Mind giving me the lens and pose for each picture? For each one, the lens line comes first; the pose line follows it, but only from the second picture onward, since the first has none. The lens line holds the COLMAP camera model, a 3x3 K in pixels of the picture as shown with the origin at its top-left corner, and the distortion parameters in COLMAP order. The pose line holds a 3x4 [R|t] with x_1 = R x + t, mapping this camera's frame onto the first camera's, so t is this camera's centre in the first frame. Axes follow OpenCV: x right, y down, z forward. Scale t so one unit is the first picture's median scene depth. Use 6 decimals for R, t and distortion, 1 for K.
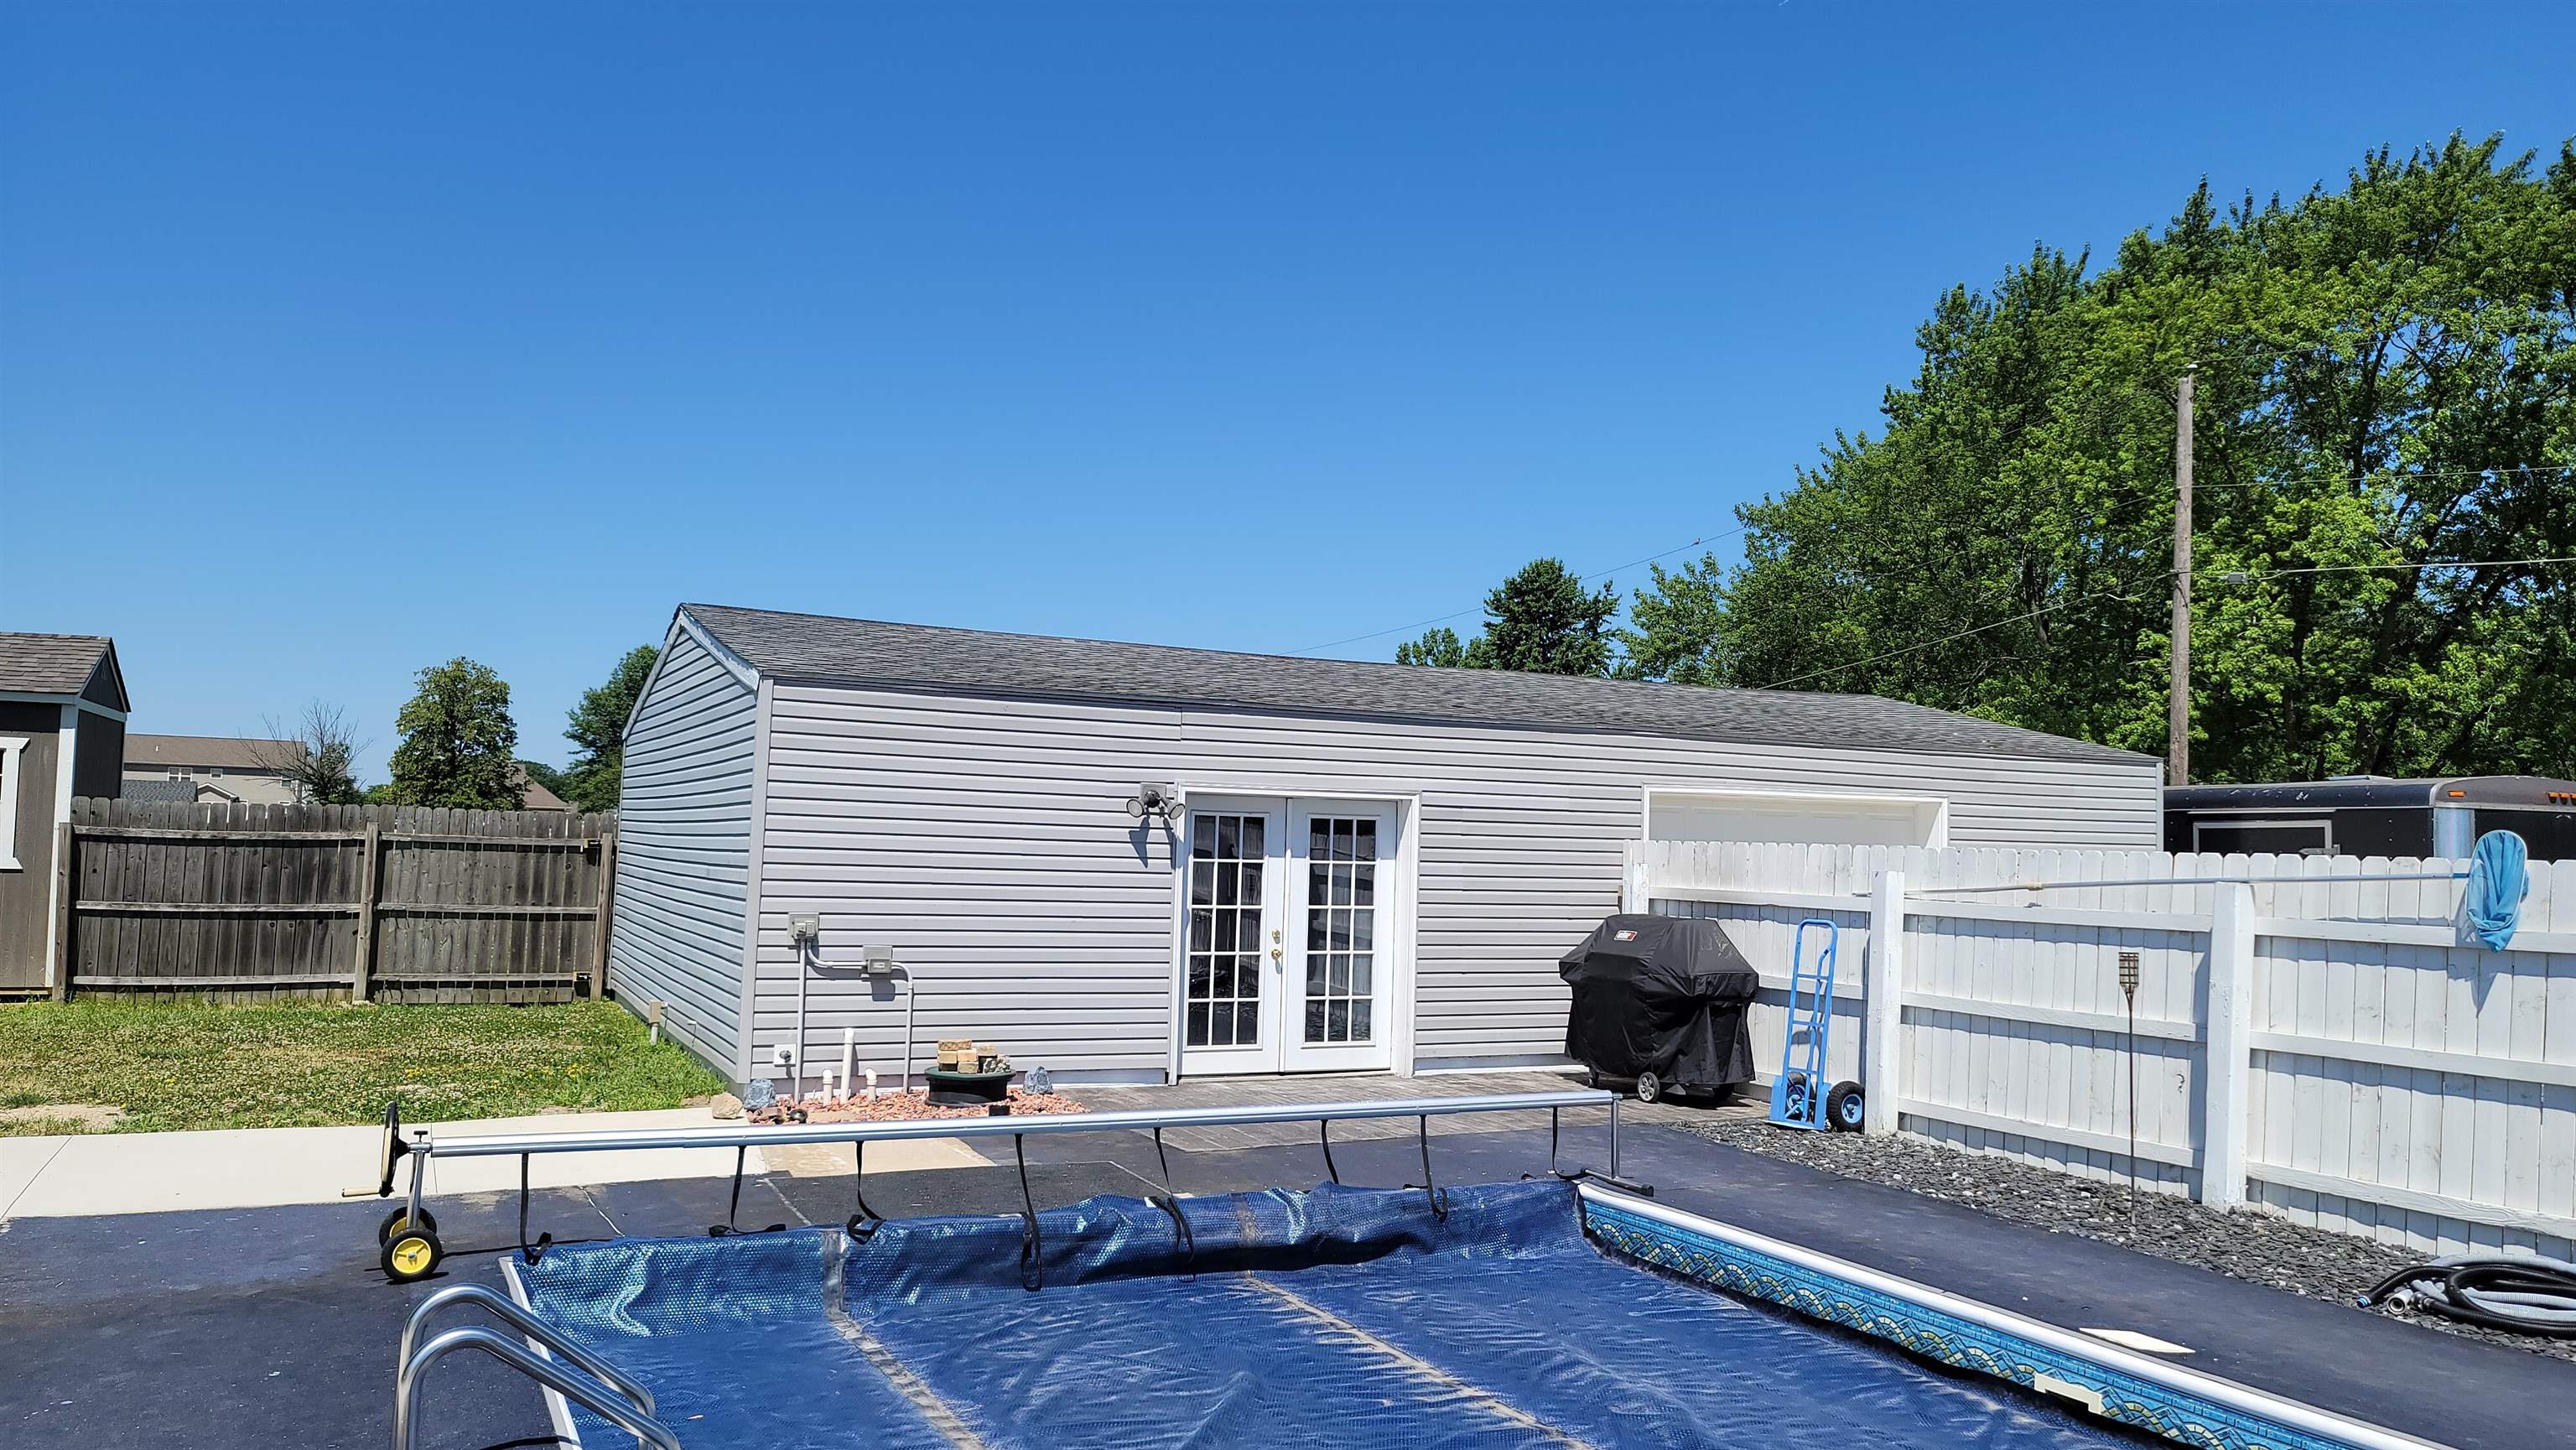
lens RADIAL K [[1886.8, 0, 1302.0], [0, 1886.8, 743.8], [0, 0, 1]] dist [0.060043, -0.008358]
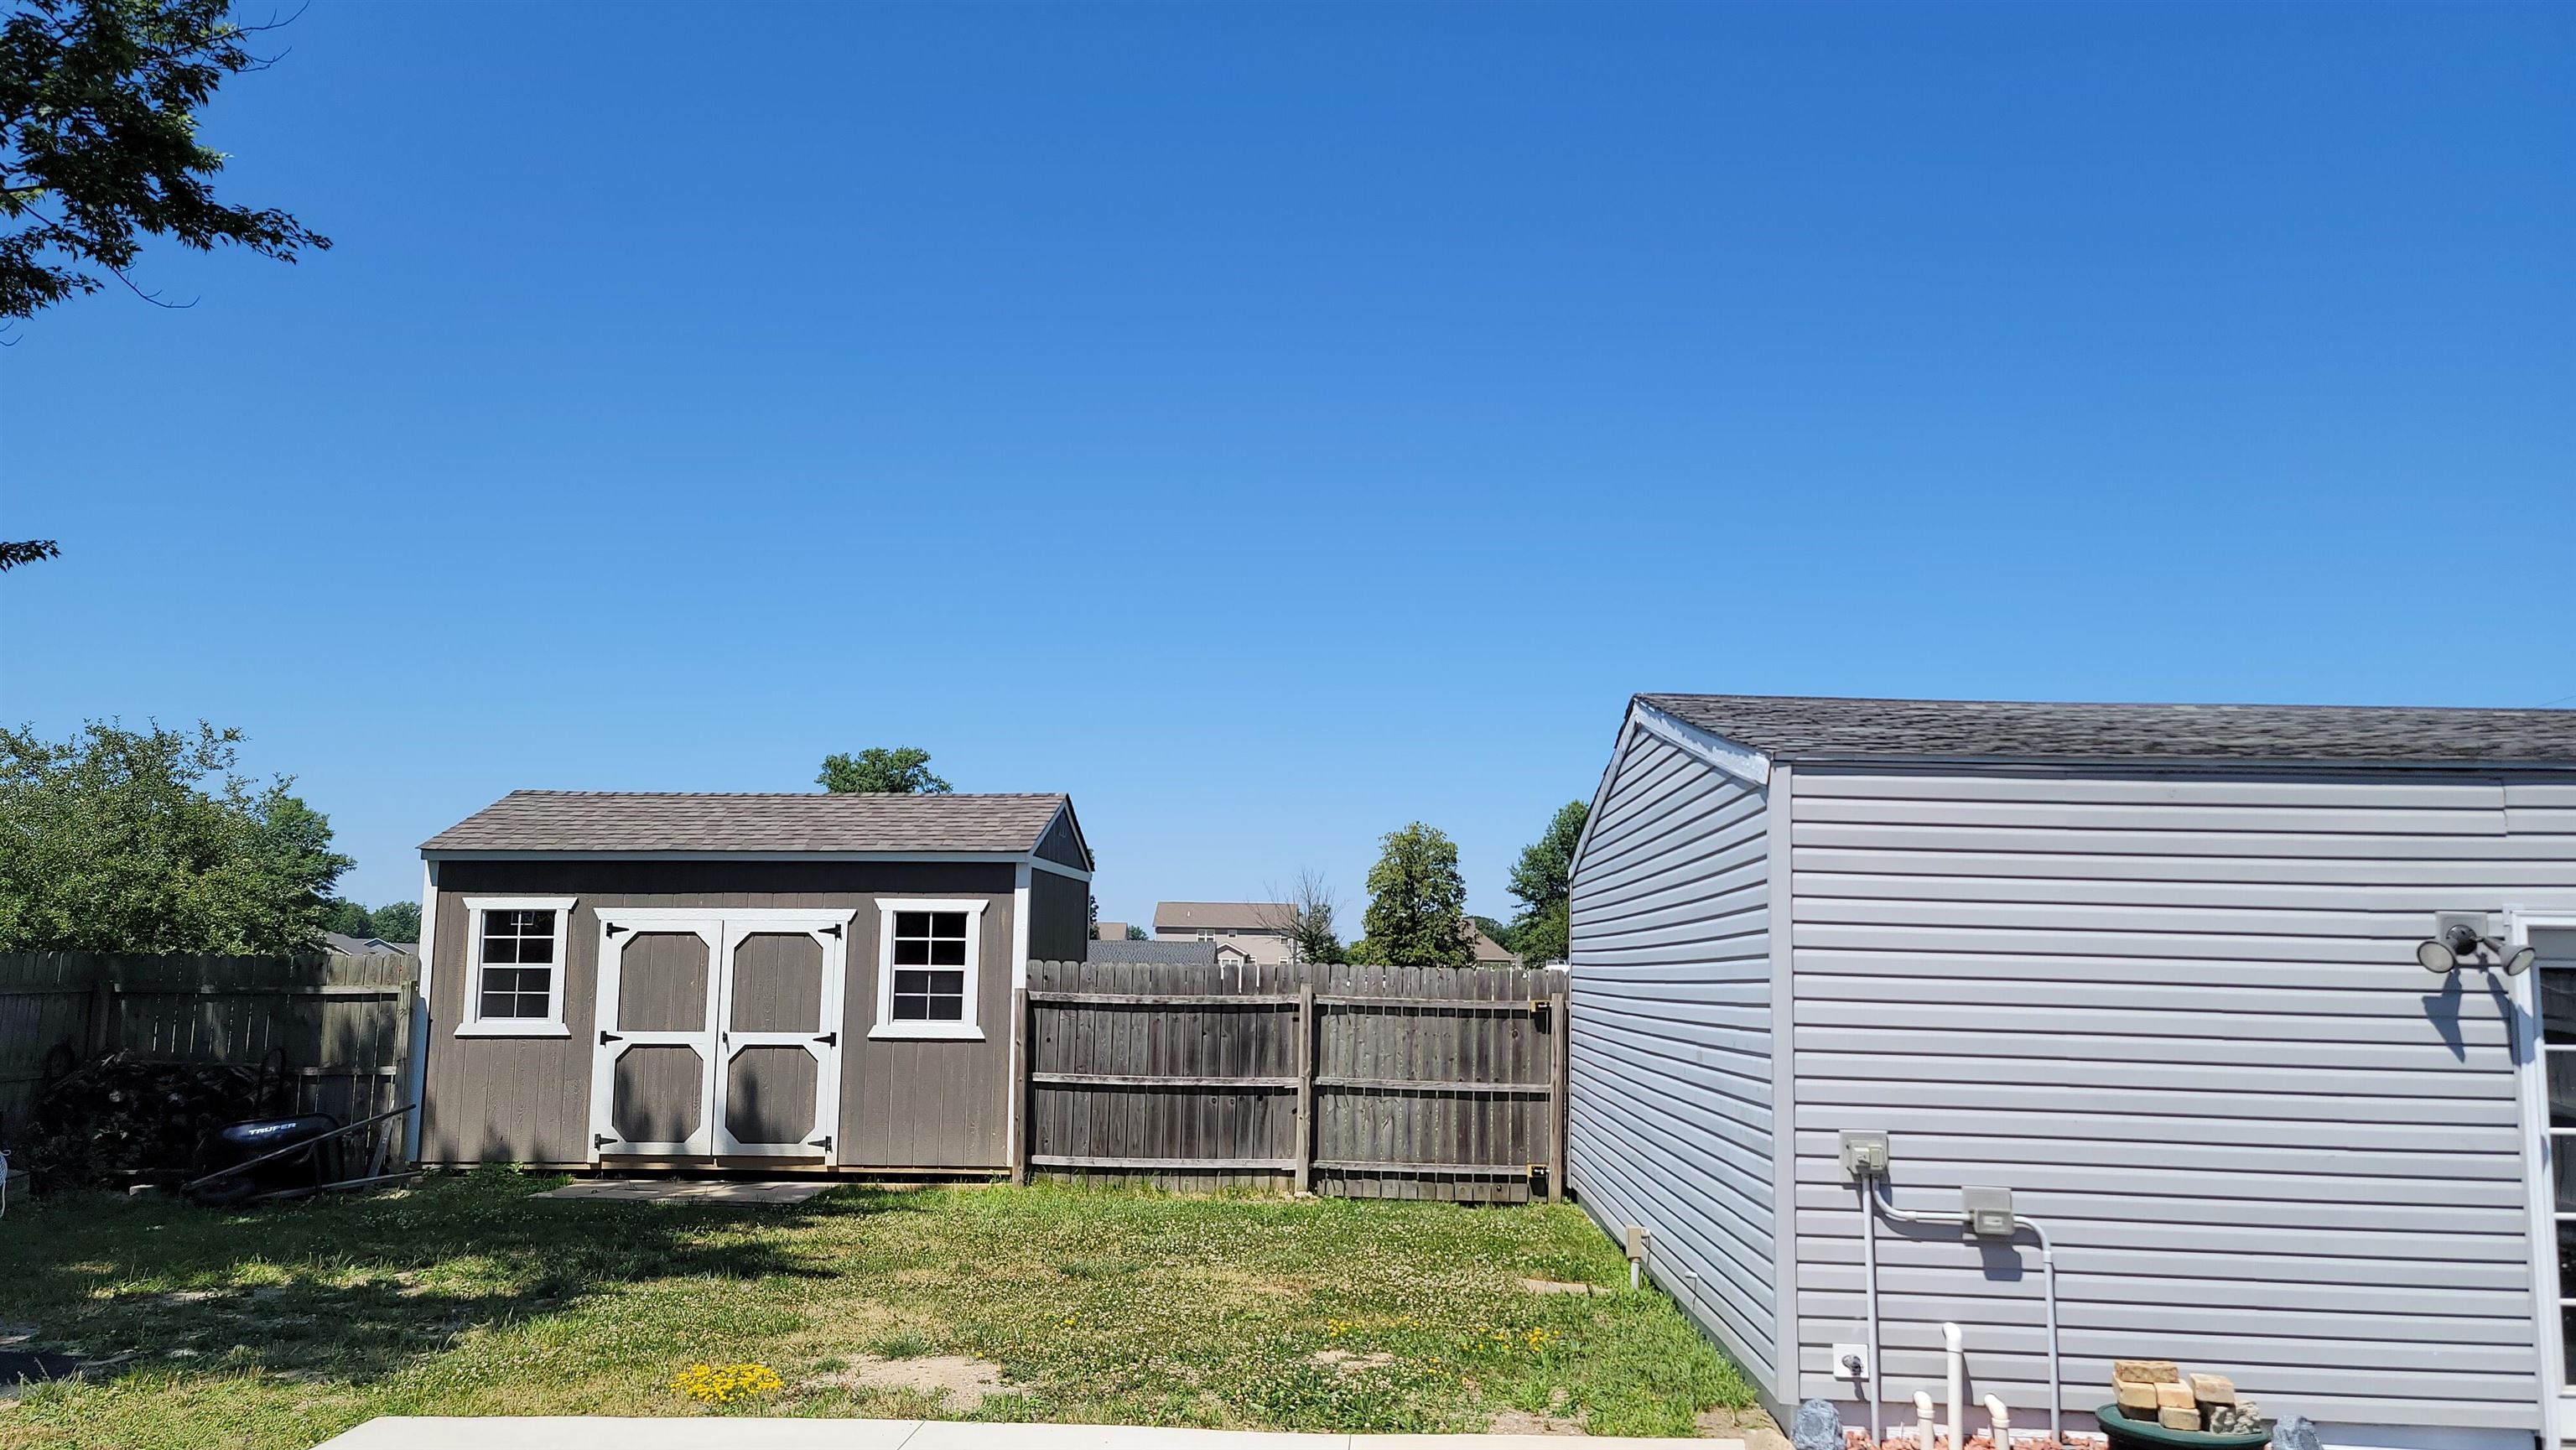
lens RADIAL K [[1886.8, 0, 1293.7], [0, 1886.8, 723.5], [0, 0, 1]] dist [0.060043, -0.008358]
pose [[0.885577, -0.075826, -0.458261, -0.090624], [0.035323, 0.994722, -0.096331, 0.005835], [0.463147, 0.069122, 0.883582, 0.237989]]
